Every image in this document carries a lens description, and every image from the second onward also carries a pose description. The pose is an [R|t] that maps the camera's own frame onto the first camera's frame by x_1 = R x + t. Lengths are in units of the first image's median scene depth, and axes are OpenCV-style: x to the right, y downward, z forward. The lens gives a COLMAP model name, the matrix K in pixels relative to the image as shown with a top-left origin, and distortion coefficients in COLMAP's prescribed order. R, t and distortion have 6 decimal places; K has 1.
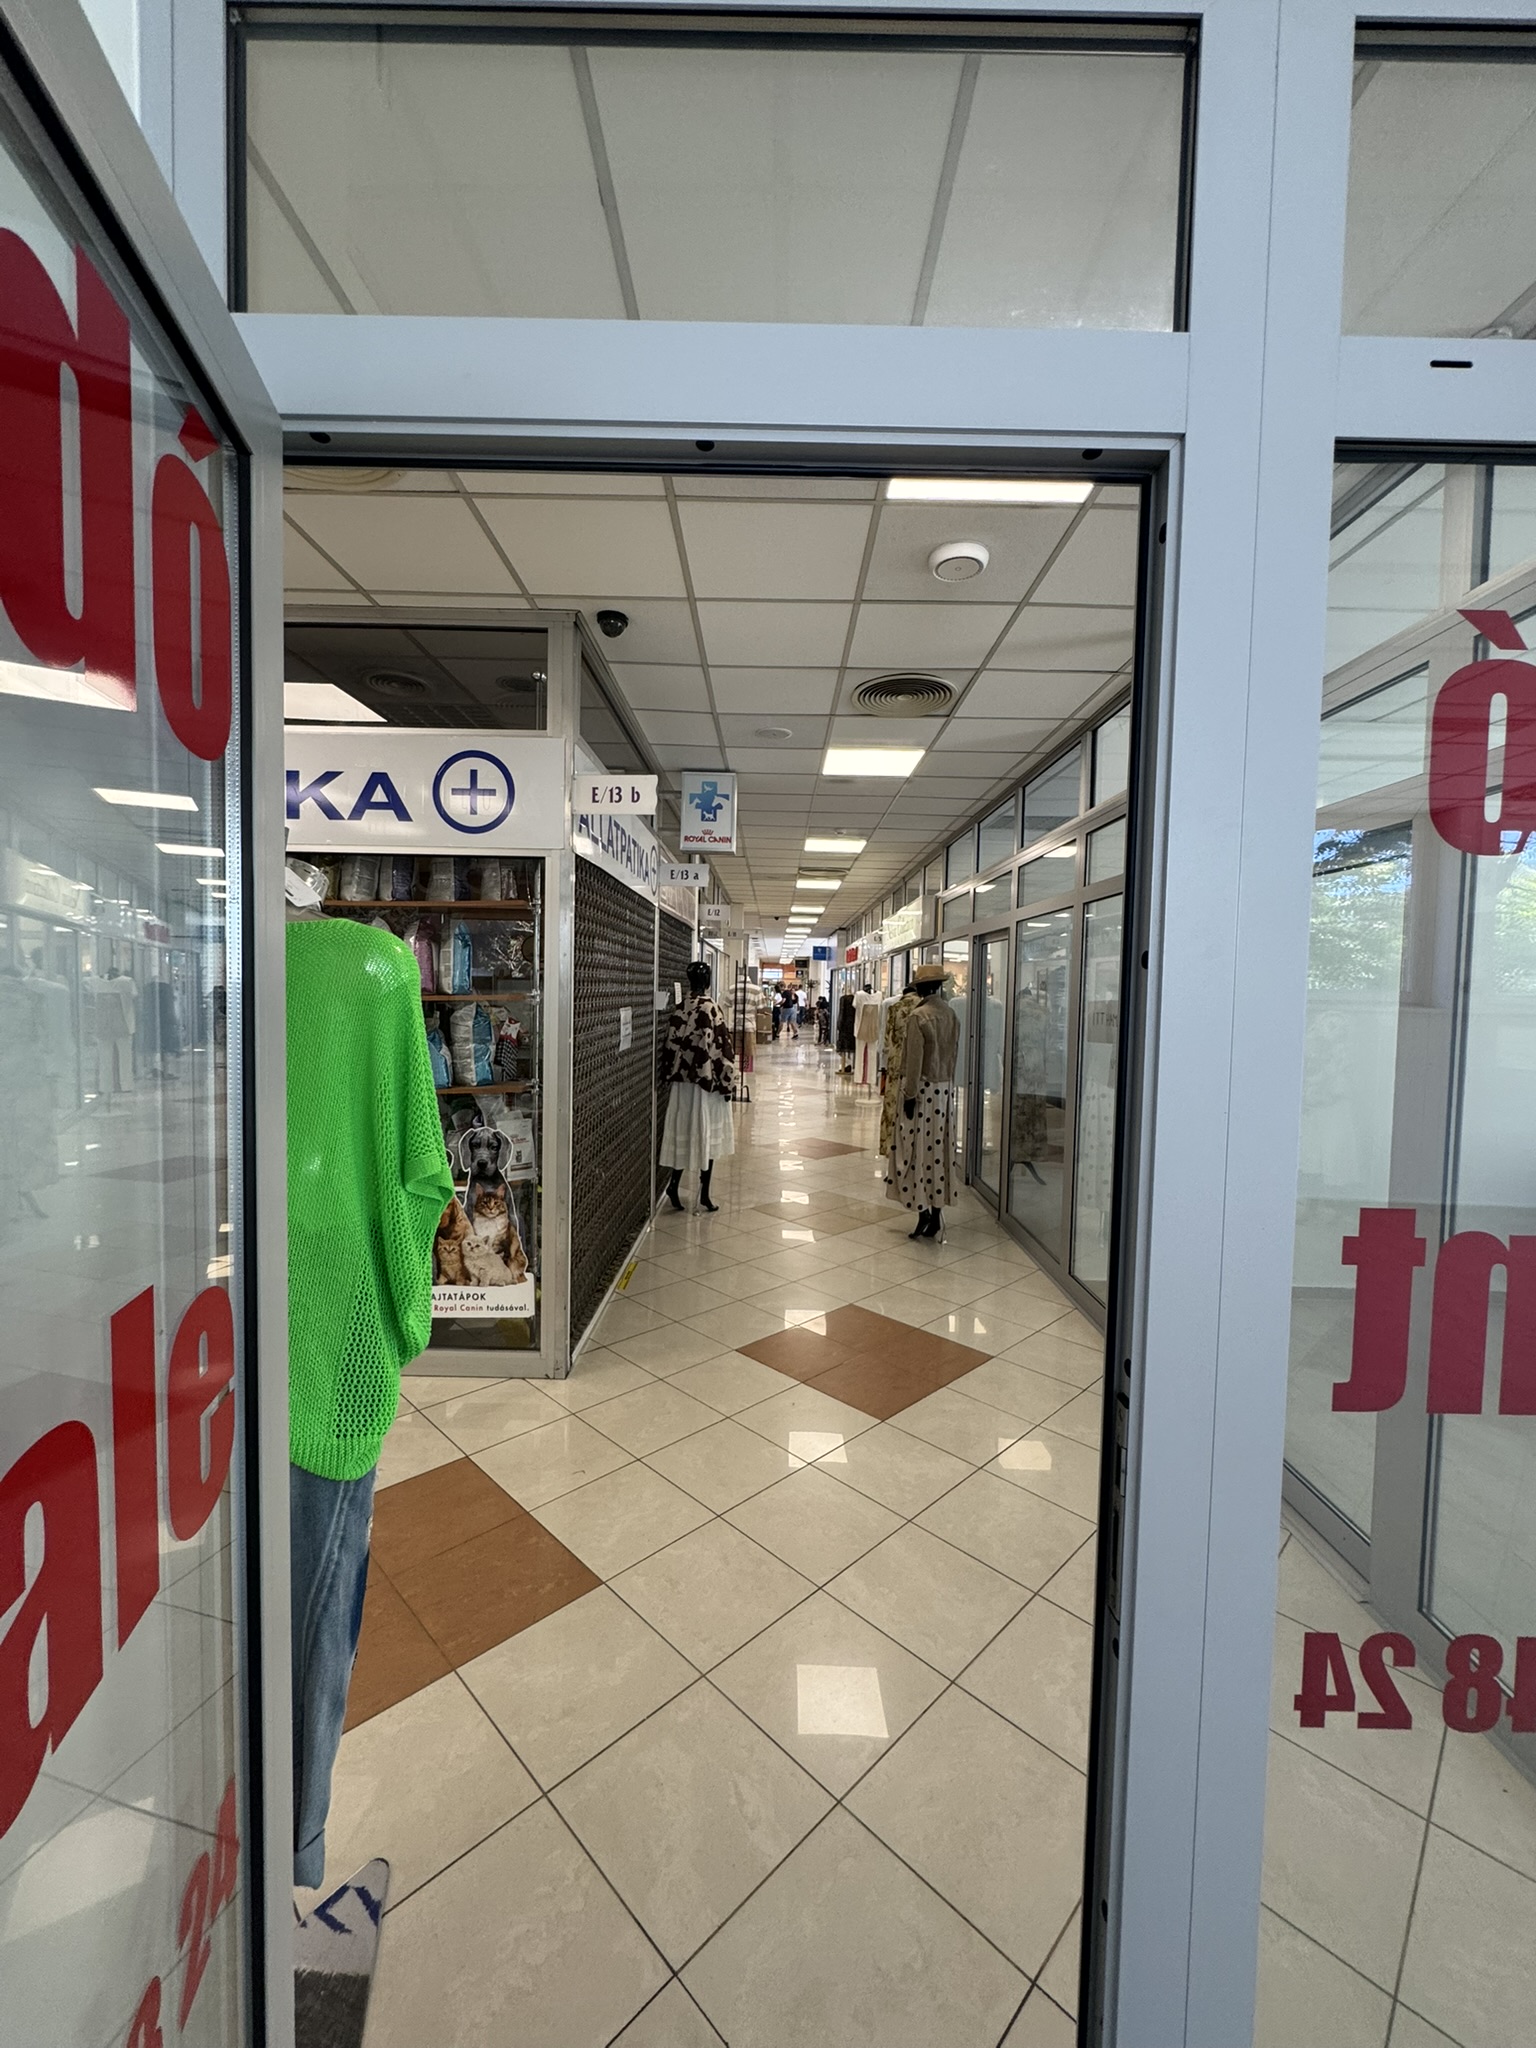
lens RADIAL K [[824.3, 0, 771.6], [0, 824.3, 1025.9], [0, 0, 1]] dist [-0.000075, 0.000216]
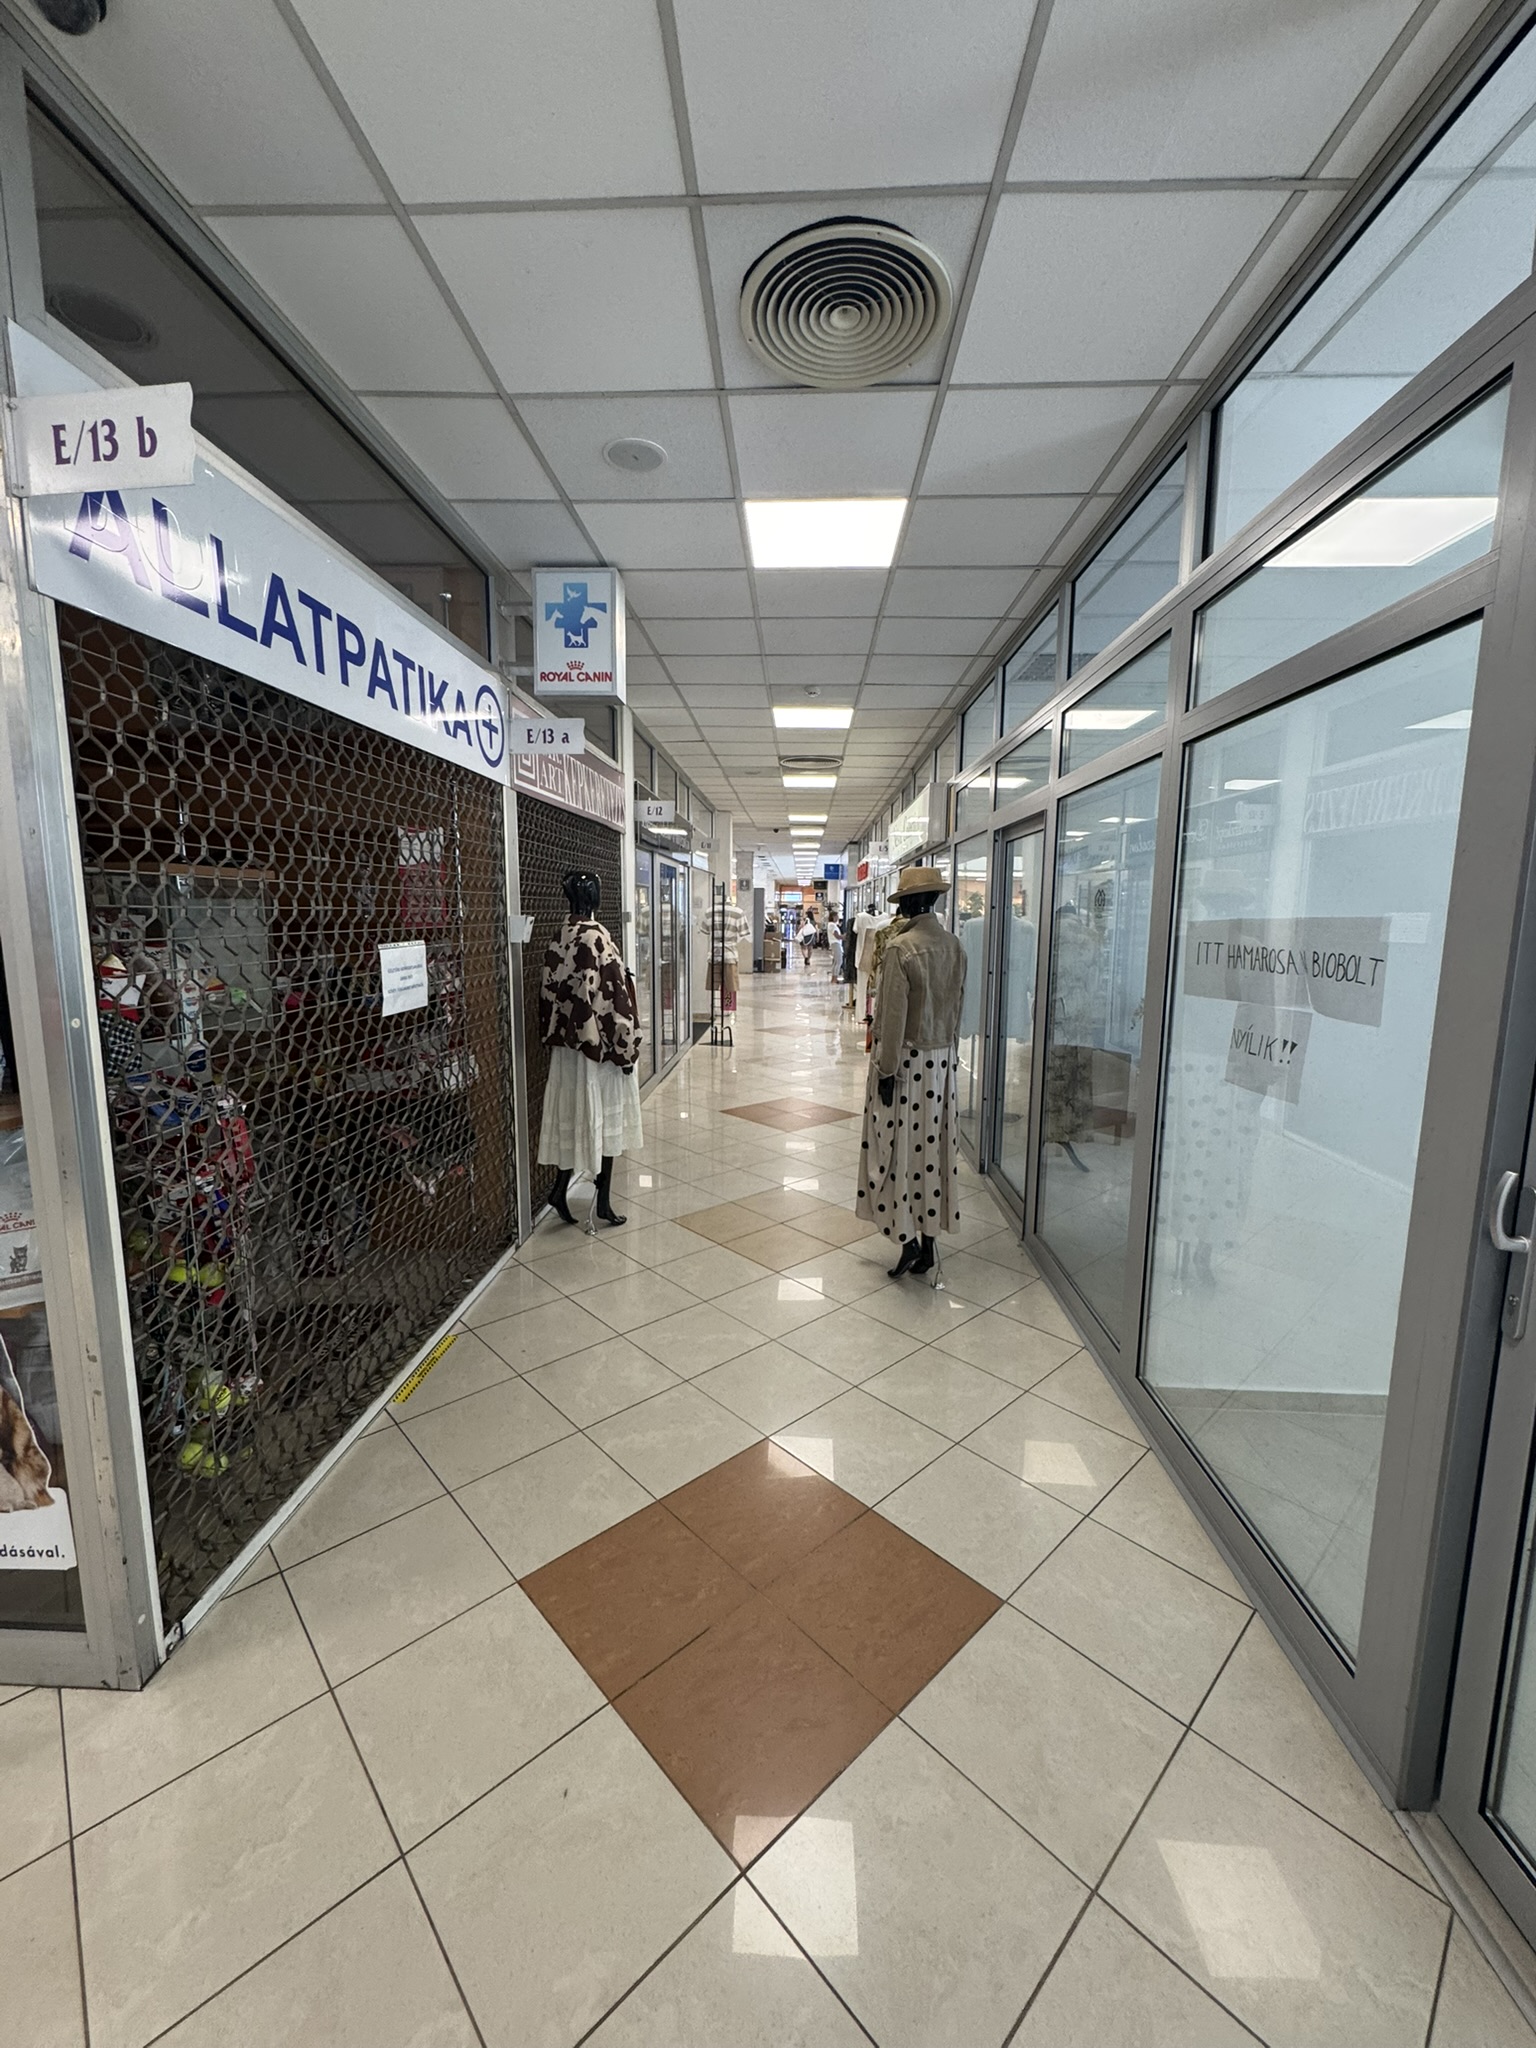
lens RADIAL K [[824.3, 0, 768.6], [0, 824.3, 1025.1], [0, 0, 1]] dist [-0.000075, 0.000216]
pose [[0.999190, -0.008714, -0.039286, 0.095100], [0.012226, 0.995862, 0.090050, -0.010612], [0.038339, -0.090457, 0.995162, 0.334040]]
